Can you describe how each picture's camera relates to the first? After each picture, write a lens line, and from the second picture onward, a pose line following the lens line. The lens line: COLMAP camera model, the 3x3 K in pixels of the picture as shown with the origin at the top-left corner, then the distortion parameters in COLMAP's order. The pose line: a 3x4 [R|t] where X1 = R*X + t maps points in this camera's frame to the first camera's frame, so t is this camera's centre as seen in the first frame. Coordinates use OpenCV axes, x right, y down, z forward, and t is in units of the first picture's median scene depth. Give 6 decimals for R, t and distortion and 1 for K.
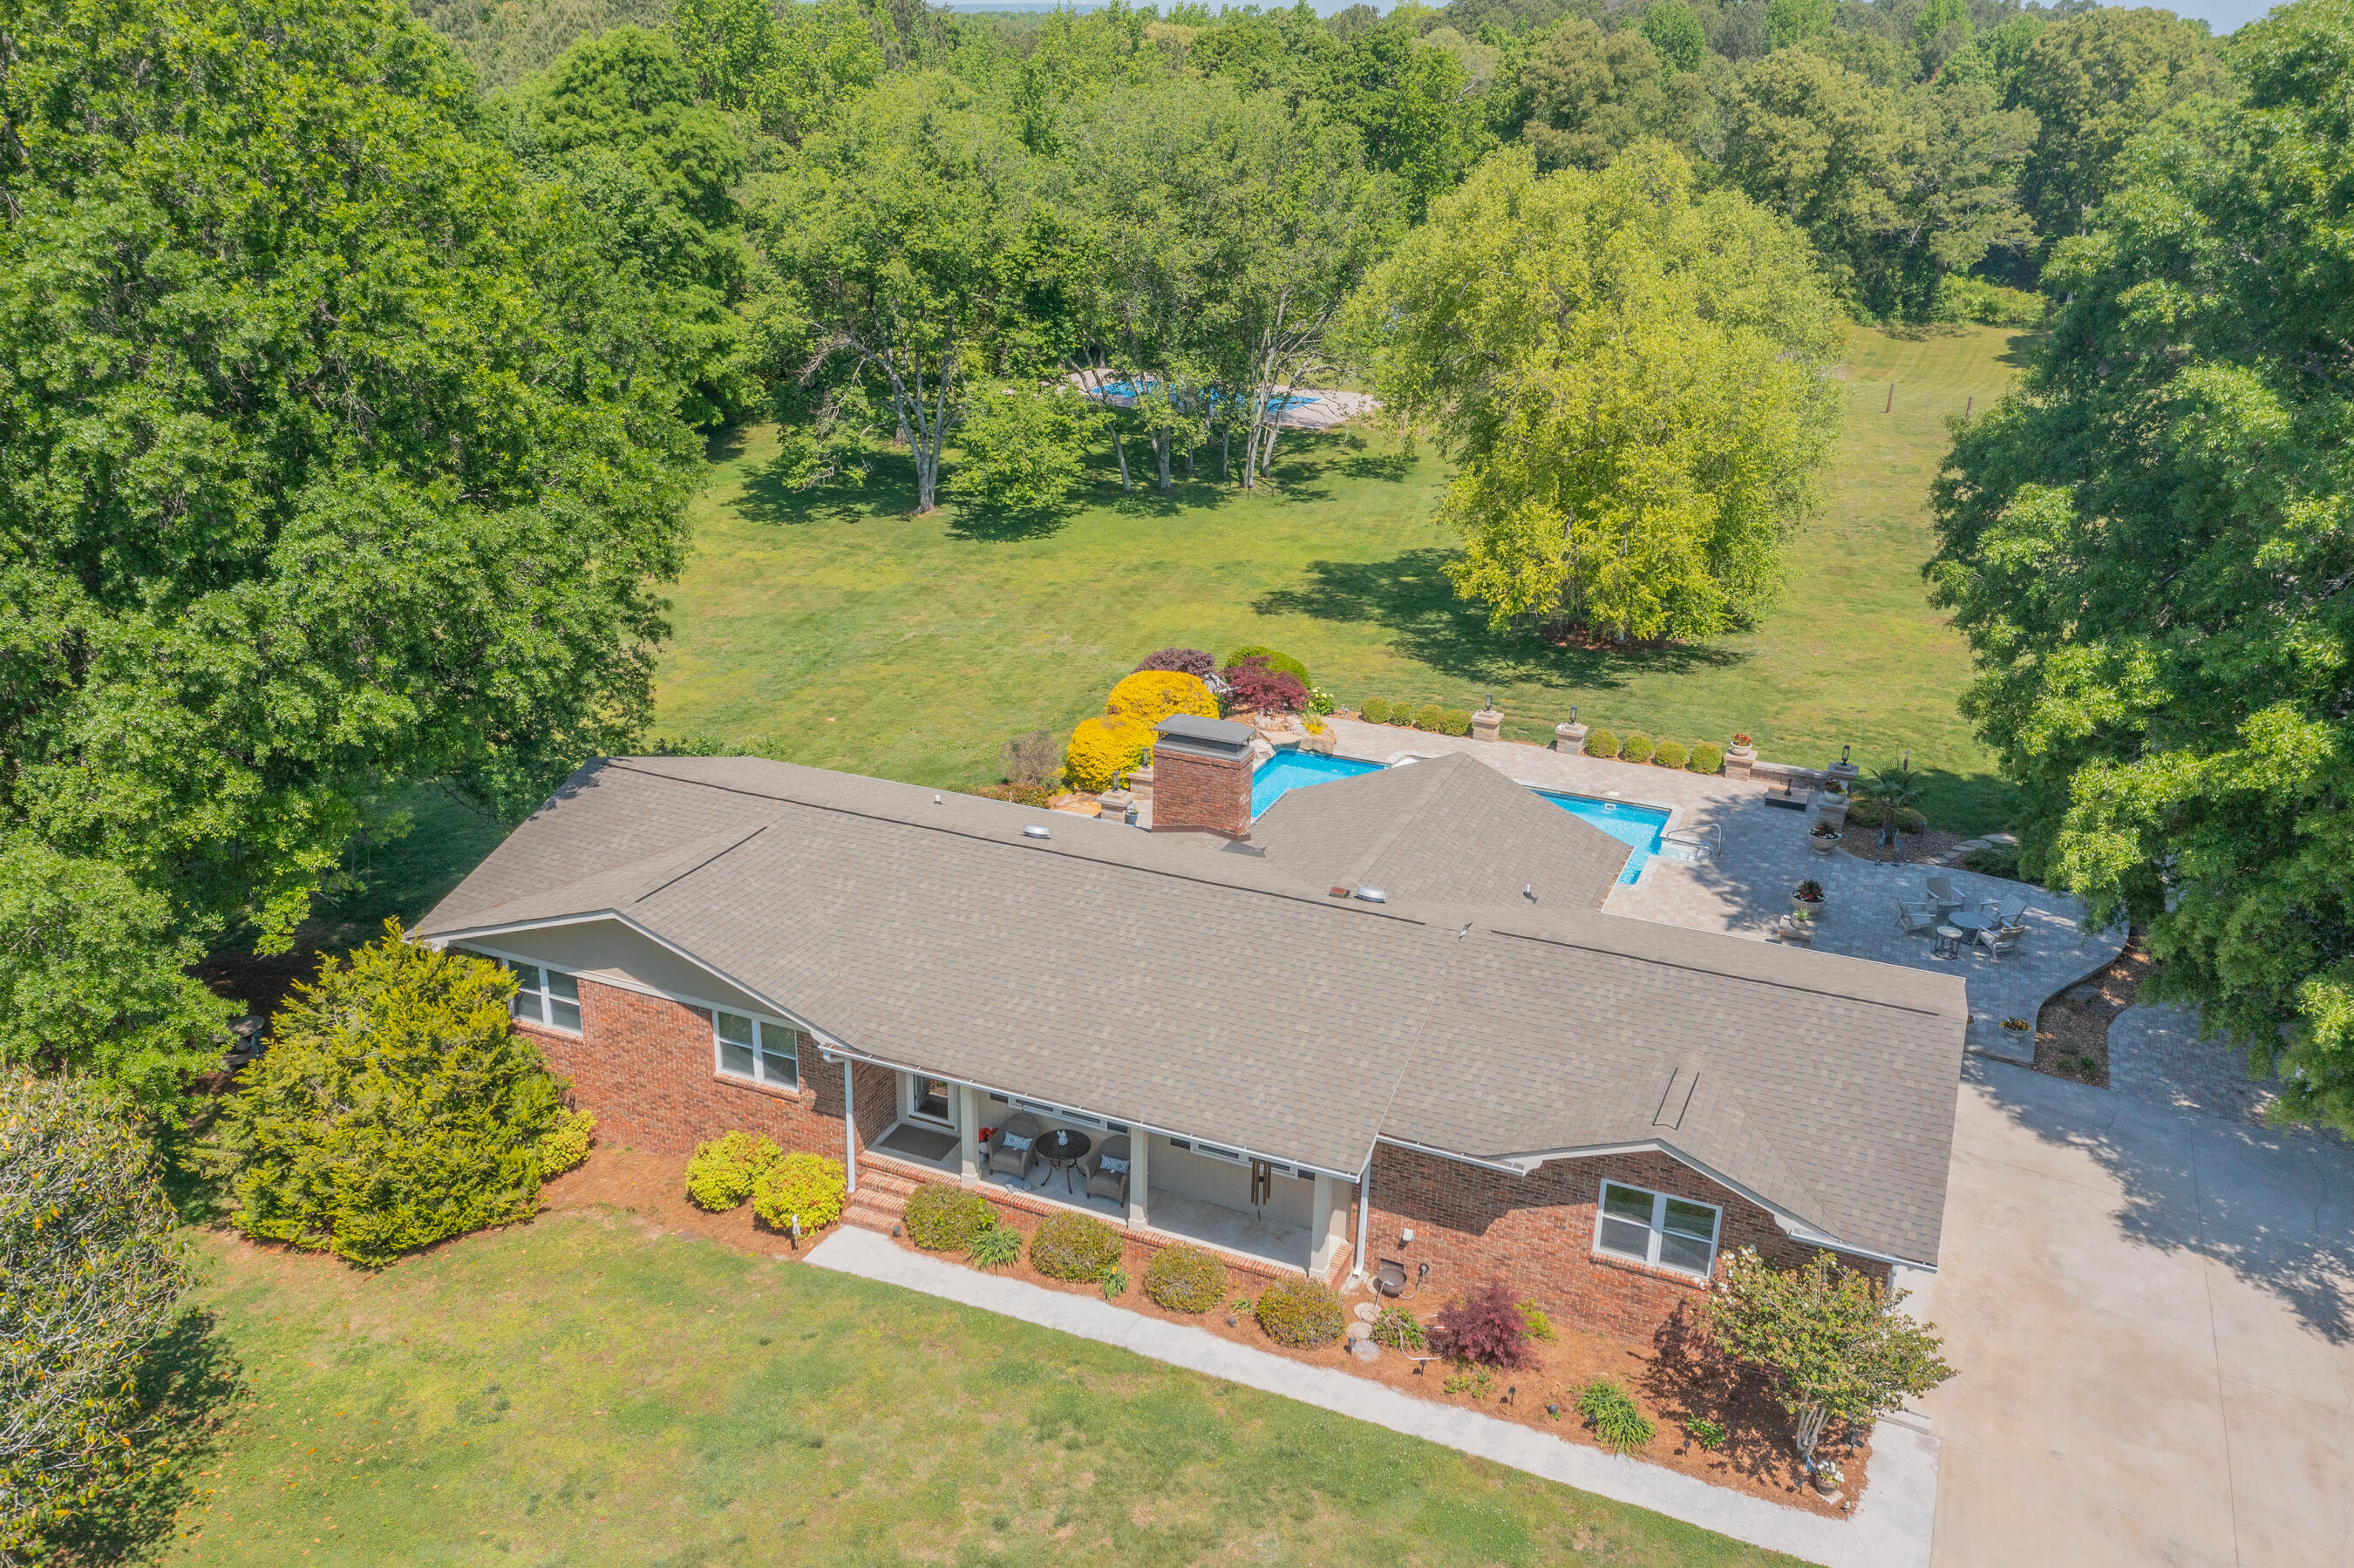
lens RADIAL K [[1854.8, 0, 1170.8], [0, 1854.8, 775.7], [0, 0, 1]] dist [0.006842, 0.008499]
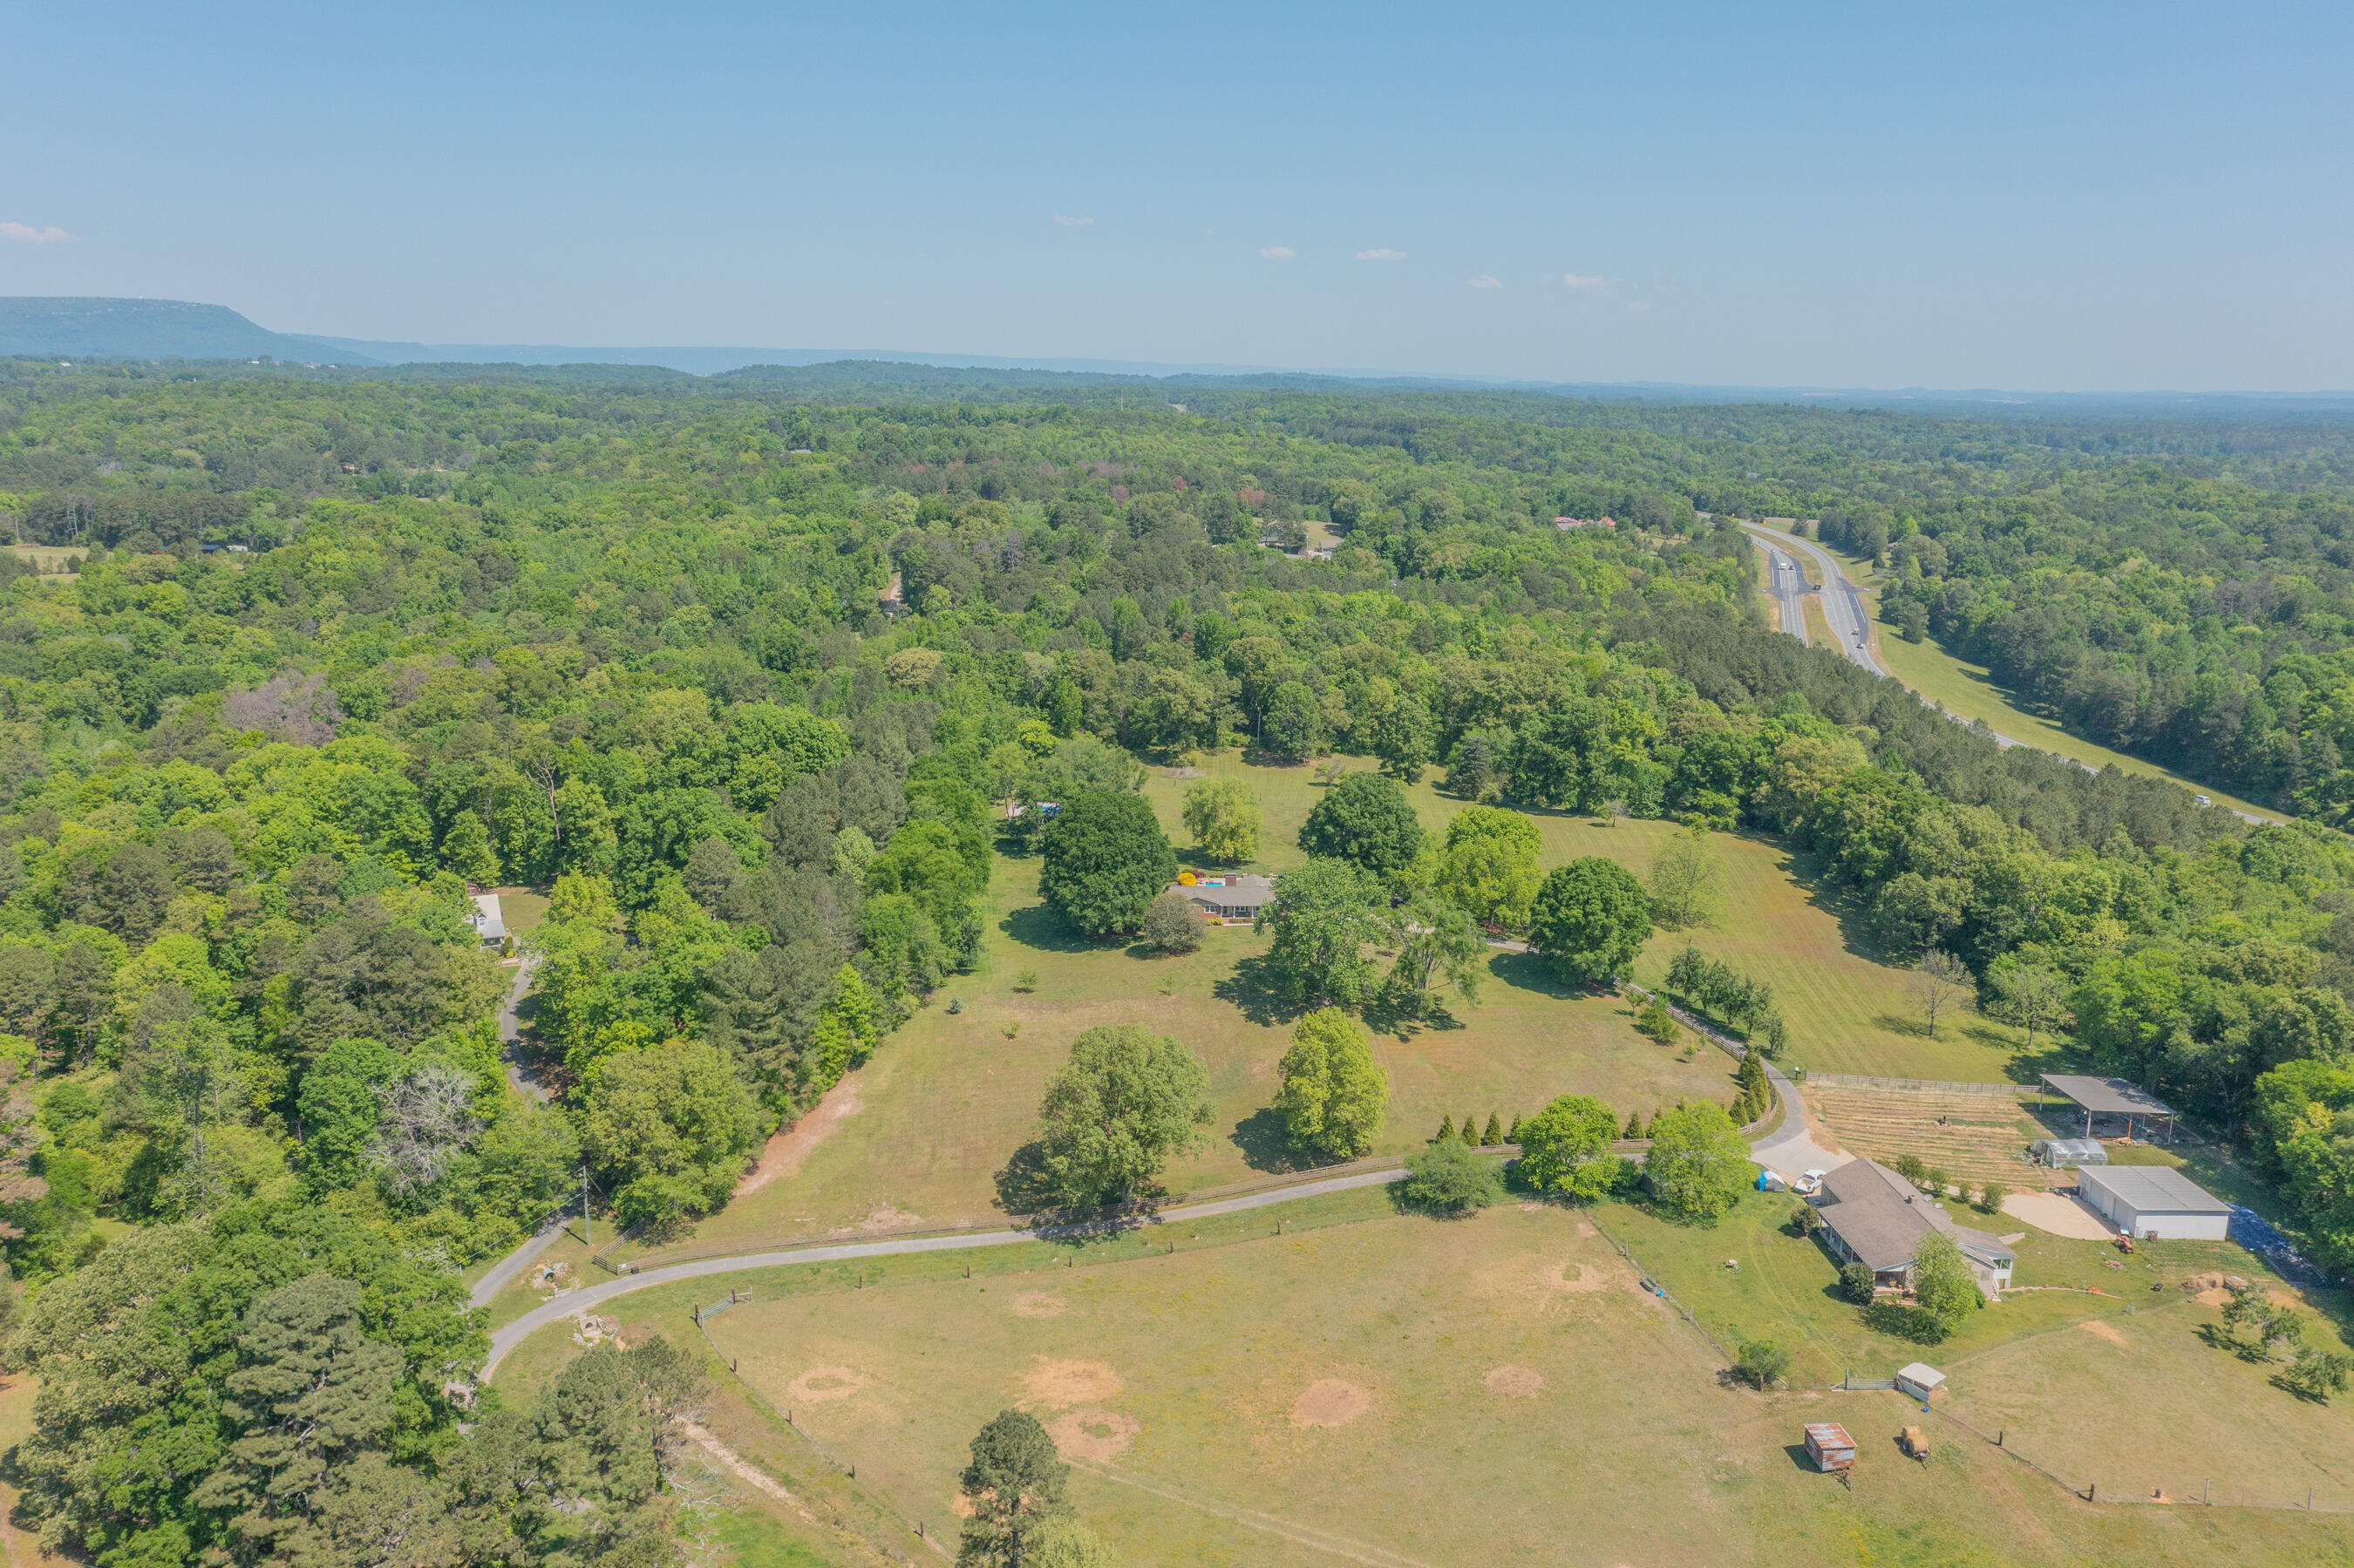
lens RADIAL K [[1854.8, 0, 1170.8], [0, 1854.8, 775.7], [0, 0, 1]] dist [0.006842, 0.008499]
pose [[0.895661, -0.095964, 0.434261, -2.723470], [0.156008, 0.982189, -0.104719, 0.268153], [-0.416477, 0.161541, 0.894679, -4.610288]]
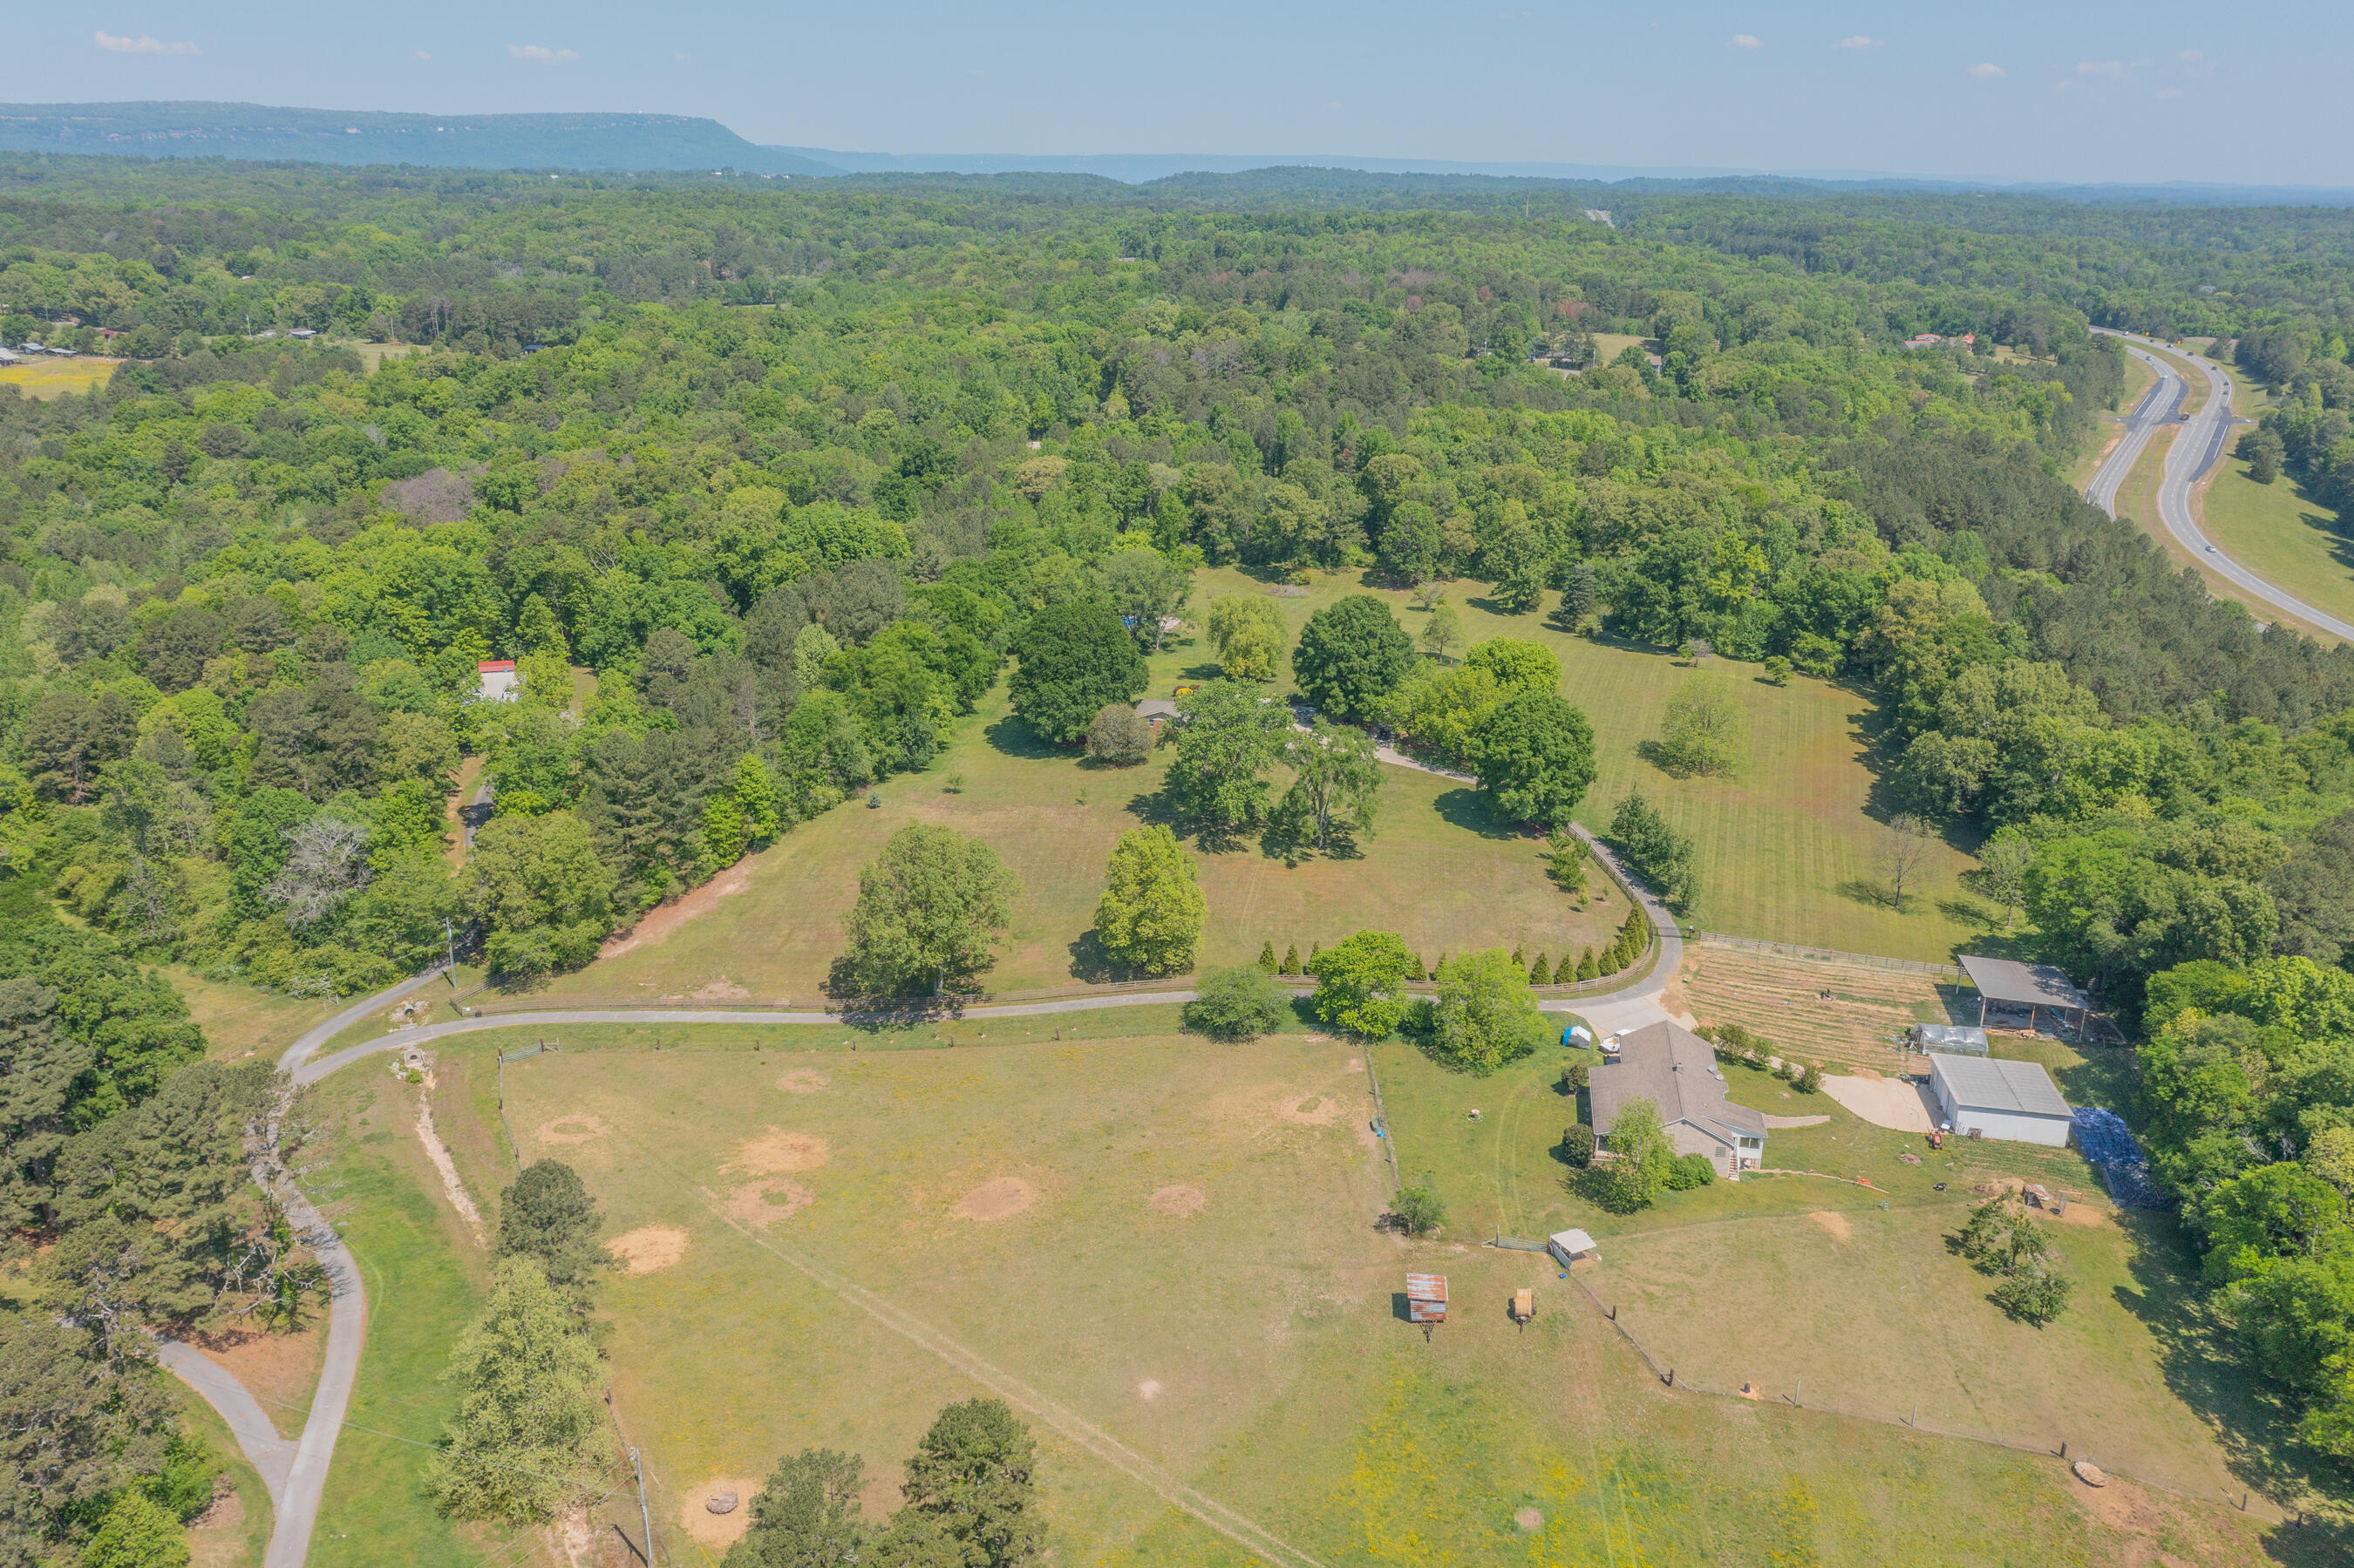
lens RADIAL K [[1853.8, 0, 1169.1], [0, 1853.8, 778.8], [0, 0, 1]] dist [0.007455, 0.006119]
pose [[0.974709, -0.075967, 0.210172, -1.383668], [0.085049, 0.995779, -0.034502, 0.455476], [-0.206664, 0.051504, 0.977055, -5.048126]]
